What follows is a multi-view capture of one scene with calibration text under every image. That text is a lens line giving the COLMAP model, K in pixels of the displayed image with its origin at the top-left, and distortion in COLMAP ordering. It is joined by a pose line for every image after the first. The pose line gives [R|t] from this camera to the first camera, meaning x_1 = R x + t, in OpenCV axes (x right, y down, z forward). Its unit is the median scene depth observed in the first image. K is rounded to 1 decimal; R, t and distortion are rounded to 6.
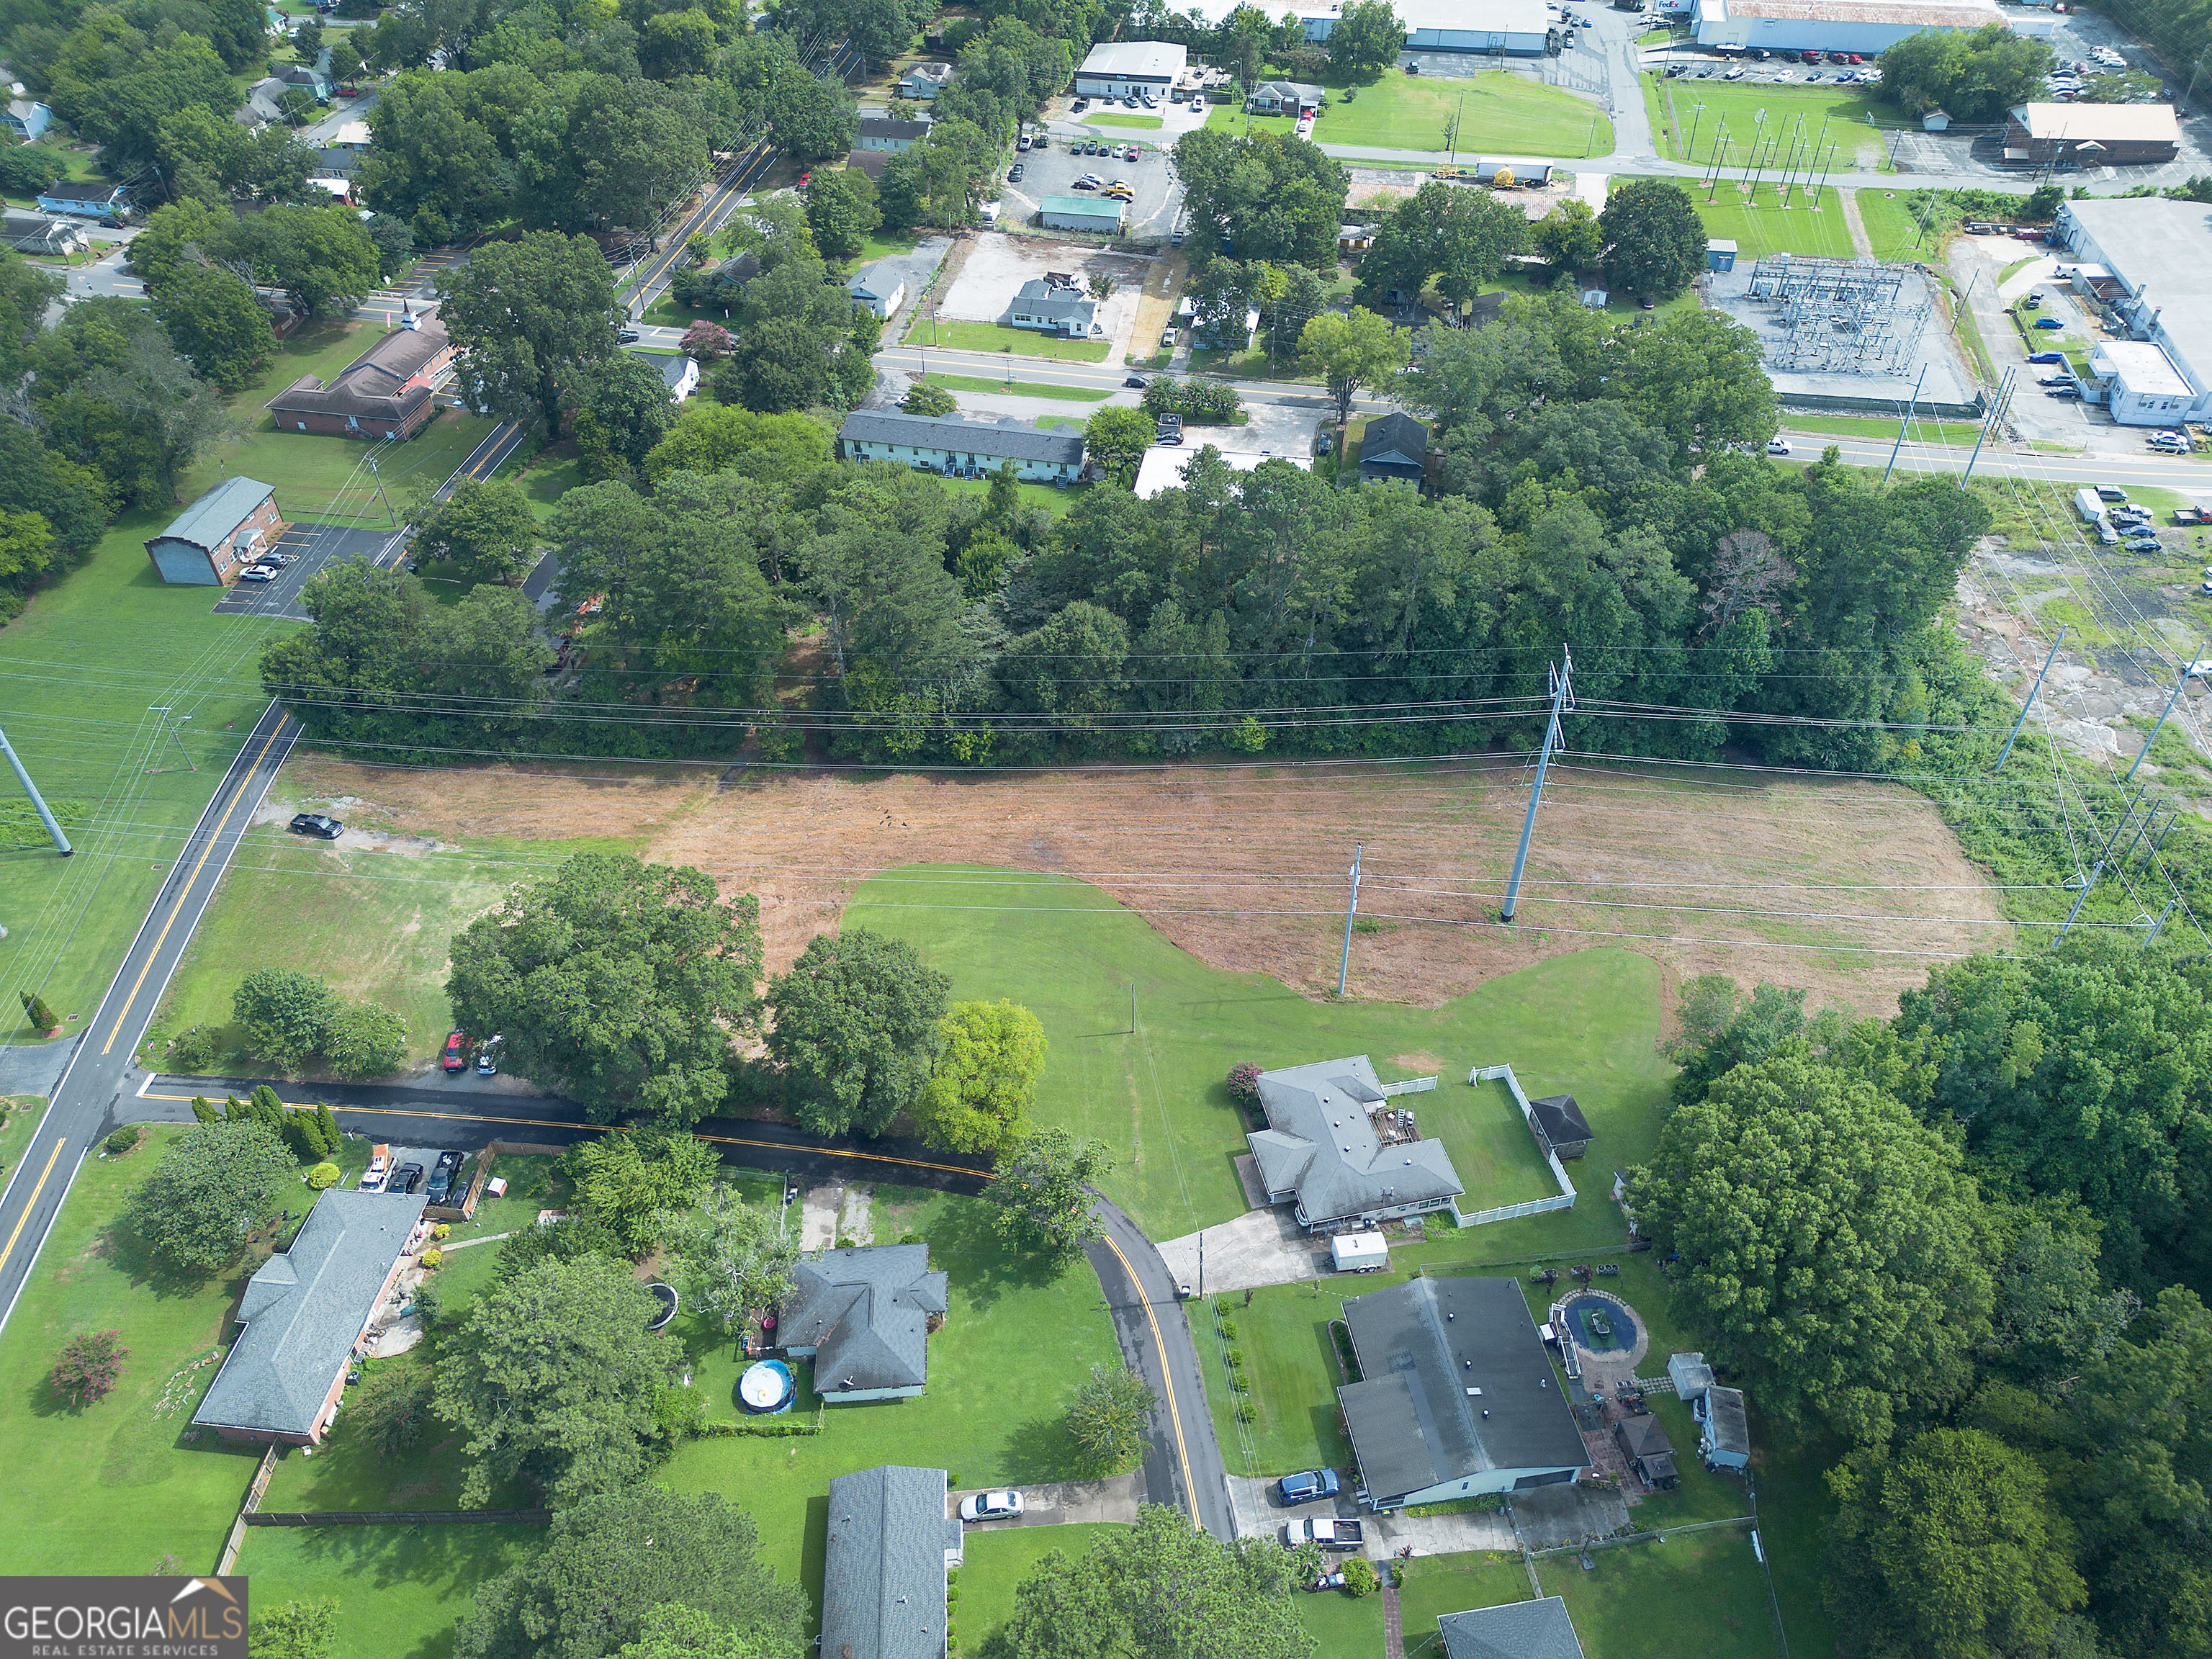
lens RADIAL K [[1566.4, 0, 1115.7], [0, 1566.4, 832.4], [0, 0, 1]] dist [0.072080, -0.062028]
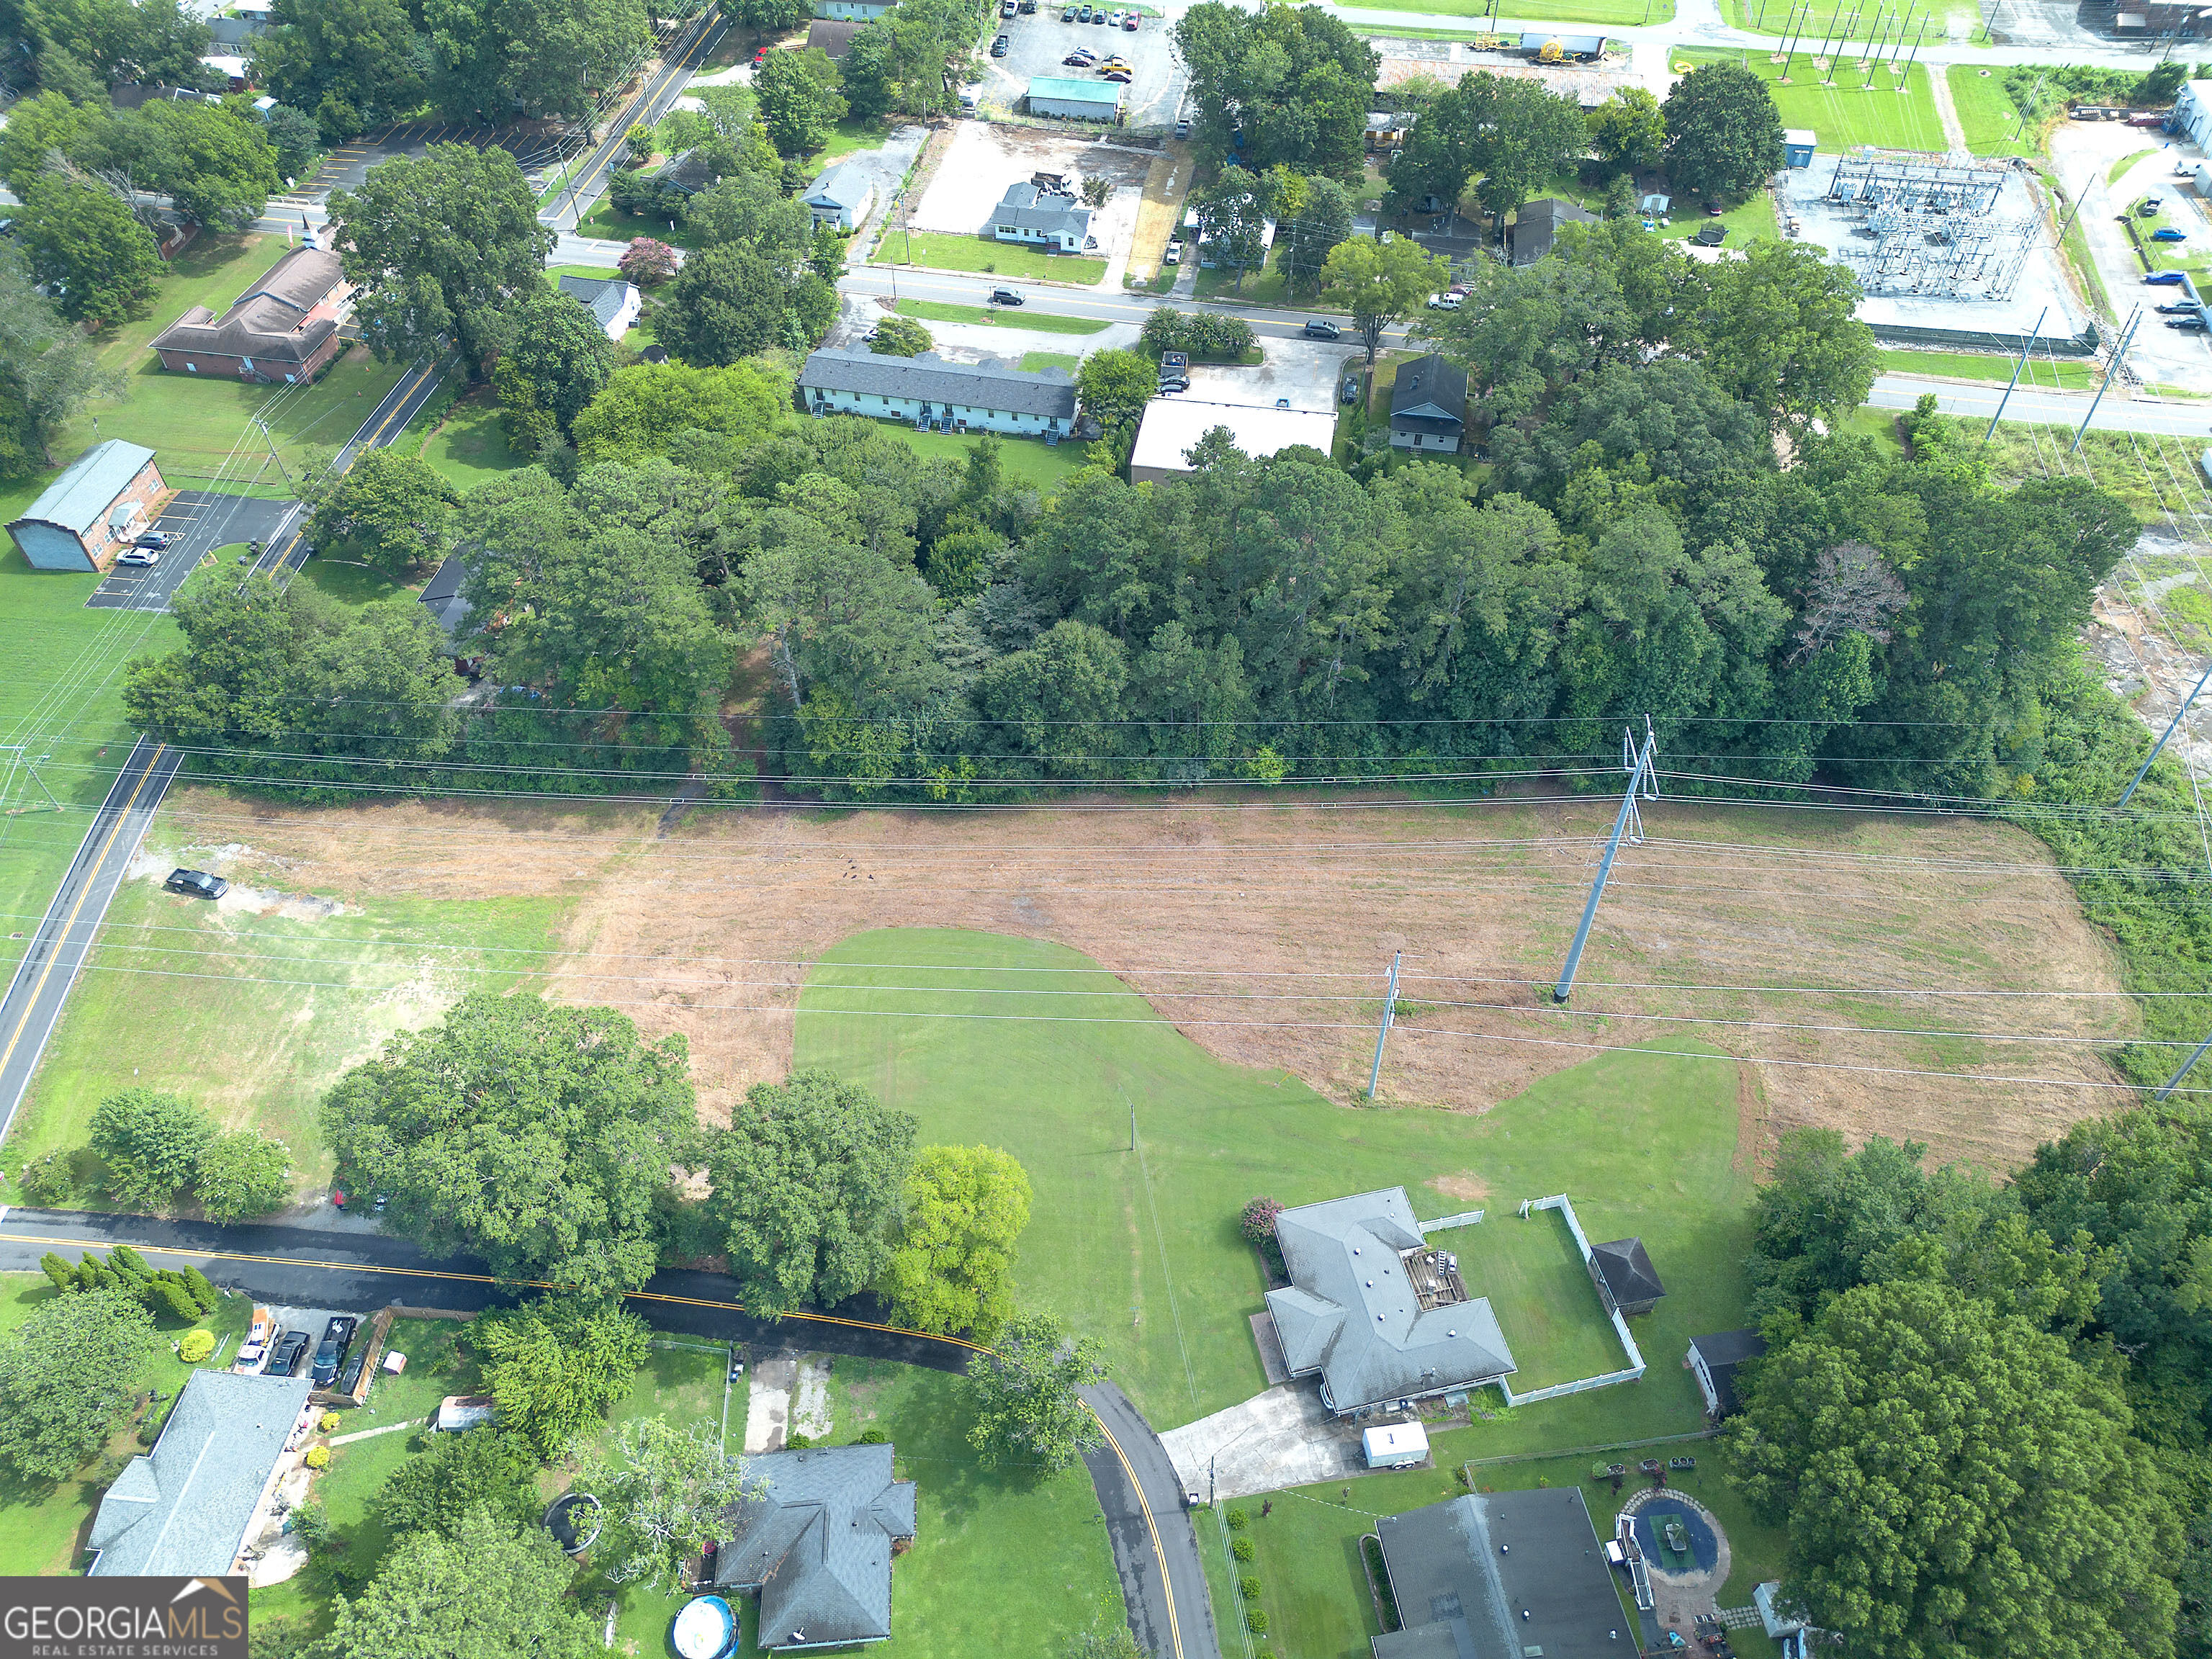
lens RADIAL K [[1566.4, 0, 1115.2], [0, 1566.4, 834.7], [0, 0, 1]] dist [0.072080, -0.062028]
pose [[0.999998, -0.001907, -0.000731, 0.002244], [0.001969, 0.995204, 0.097797, -0.115235], [0.000541, -0.097798, 0.995206, 0.130766]]
